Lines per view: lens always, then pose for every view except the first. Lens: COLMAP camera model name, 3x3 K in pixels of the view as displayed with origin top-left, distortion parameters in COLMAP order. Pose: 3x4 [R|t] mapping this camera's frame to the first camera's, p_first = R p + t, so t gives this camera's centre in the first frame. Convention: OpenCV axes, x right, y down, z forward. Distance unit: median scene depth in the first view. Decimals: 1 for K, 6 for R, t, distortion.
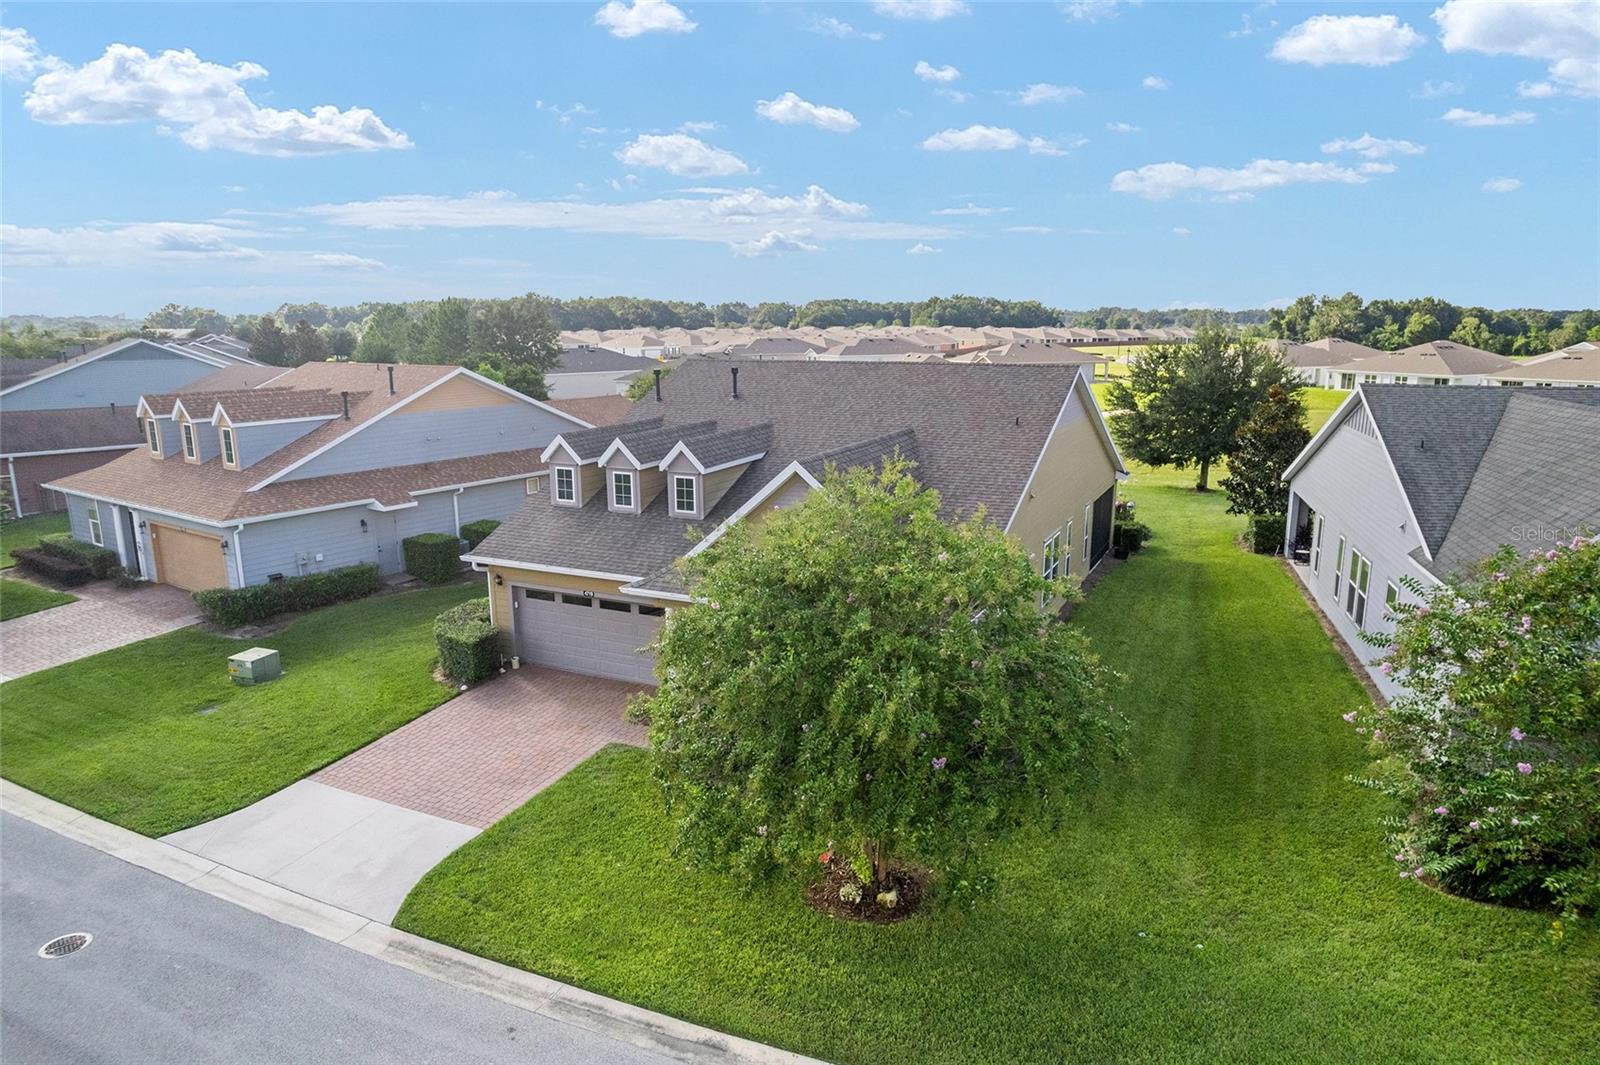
lens RADIAL K [[1027.1, 0, 804.6], [0, 1027.1, 534.7], [0, 0, 1]] dist [-0.079515, 0.070596]
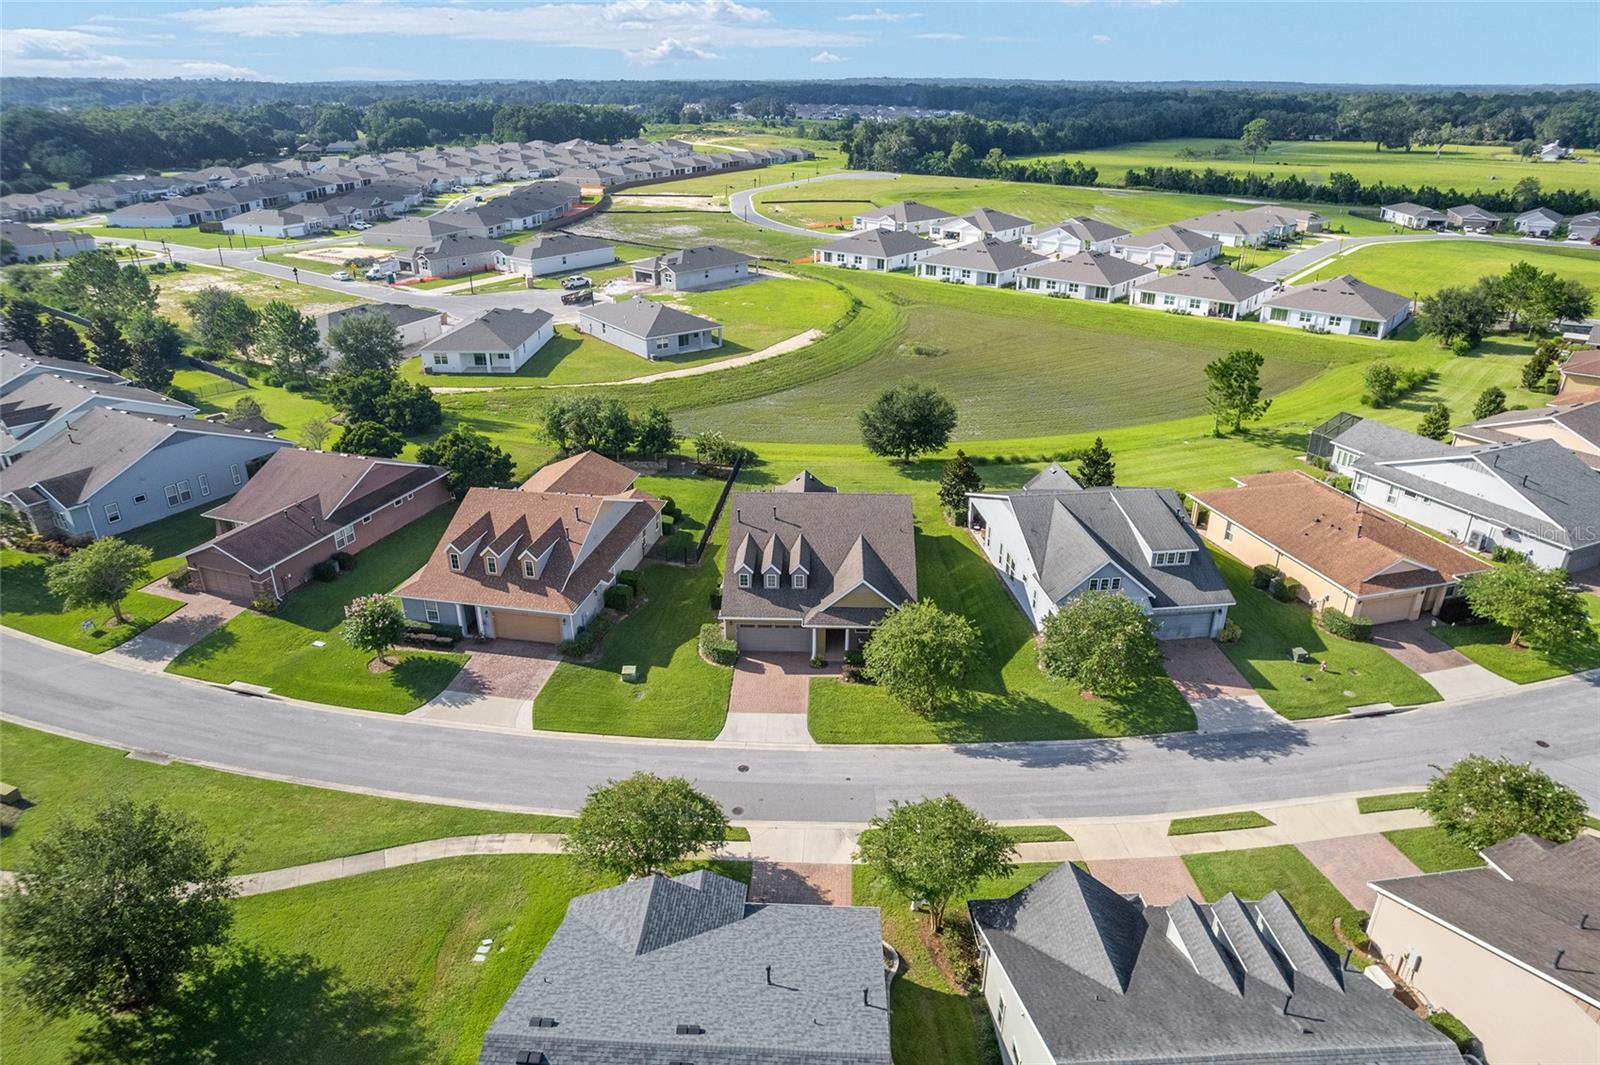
lens RADIAL K [[1023.0, 0, 808.3], [0, 1023.0, 536.1], [0, 0, 1]] dist [-0.076656, 0.068206]
pose [[0.914696, -0.159823, 0.371198, -1.014631], [0.077307, 0.970716, 0.227453, -0.721326], [-0.396680, -0.179354, 0.900265, -1.328899]]
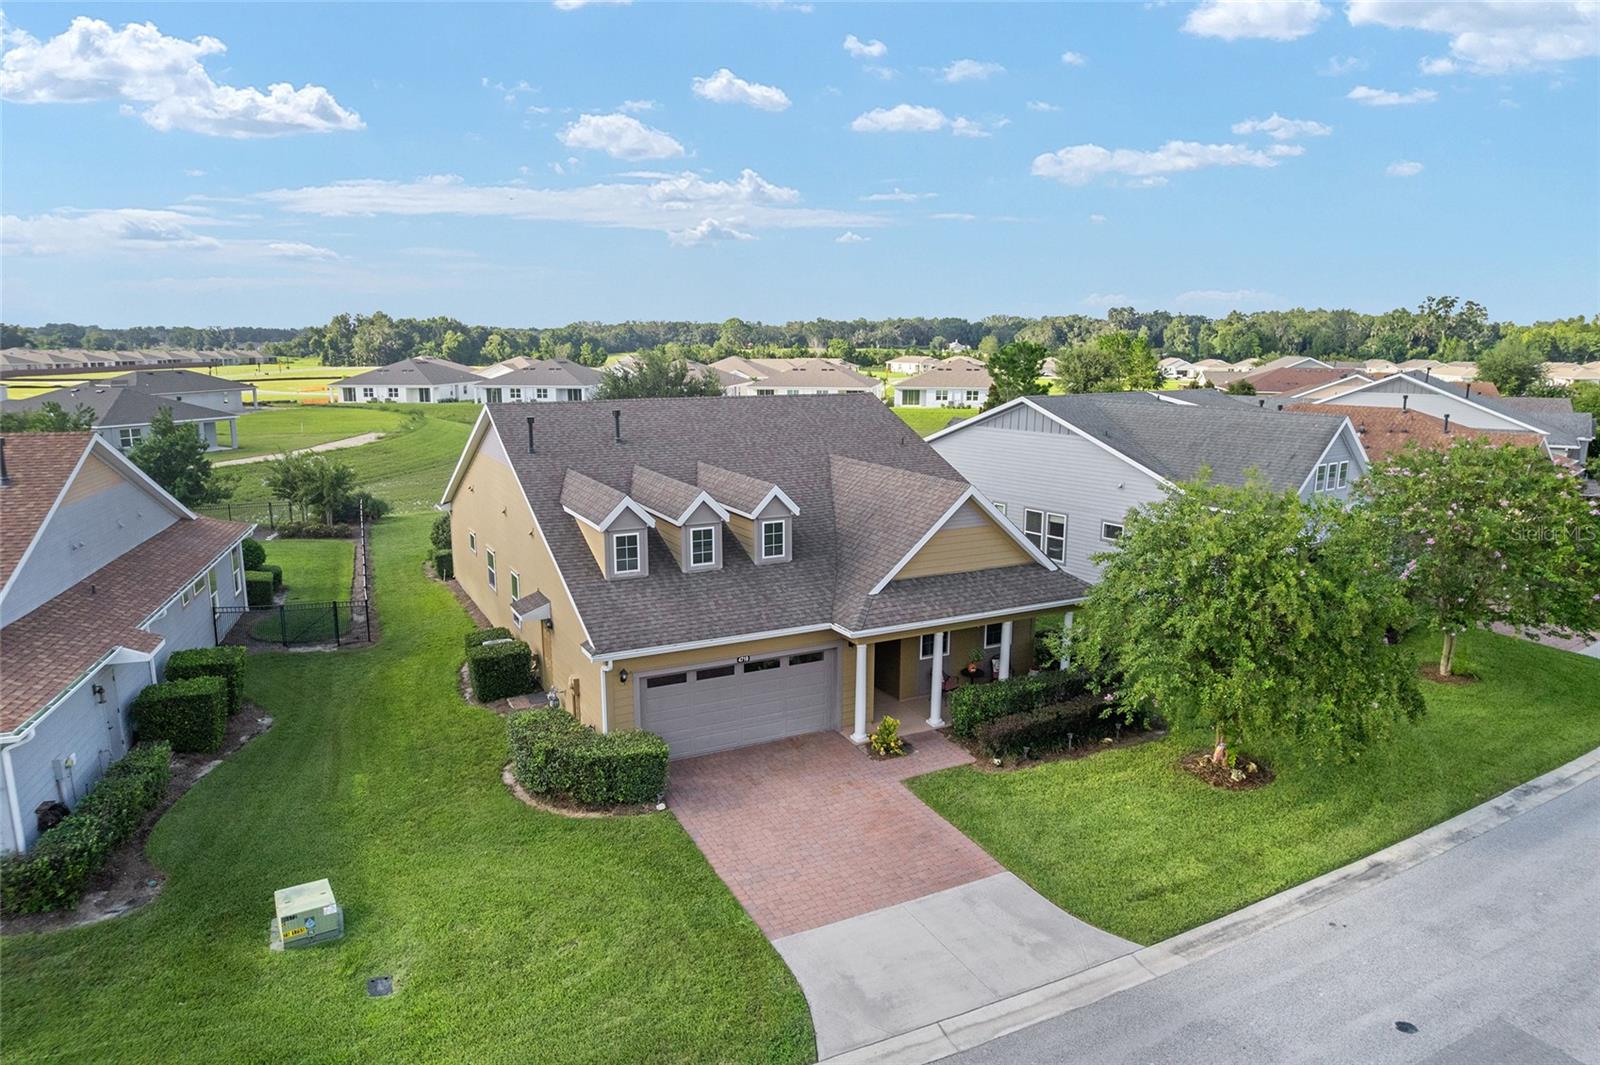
lens RADIAL K [[1023.0, 0, 808.3], [0, 1023.0, 536.1], [0, 0, 1]] dist [-0.076656, 0.068206]
pose [[0.602086, -0.148343, 0.784529, -0.818741], [0.159350, 0.985147, 0.063983, -0.094310], [-0.782368, 0.086491, 0.616782, 0.347581]]
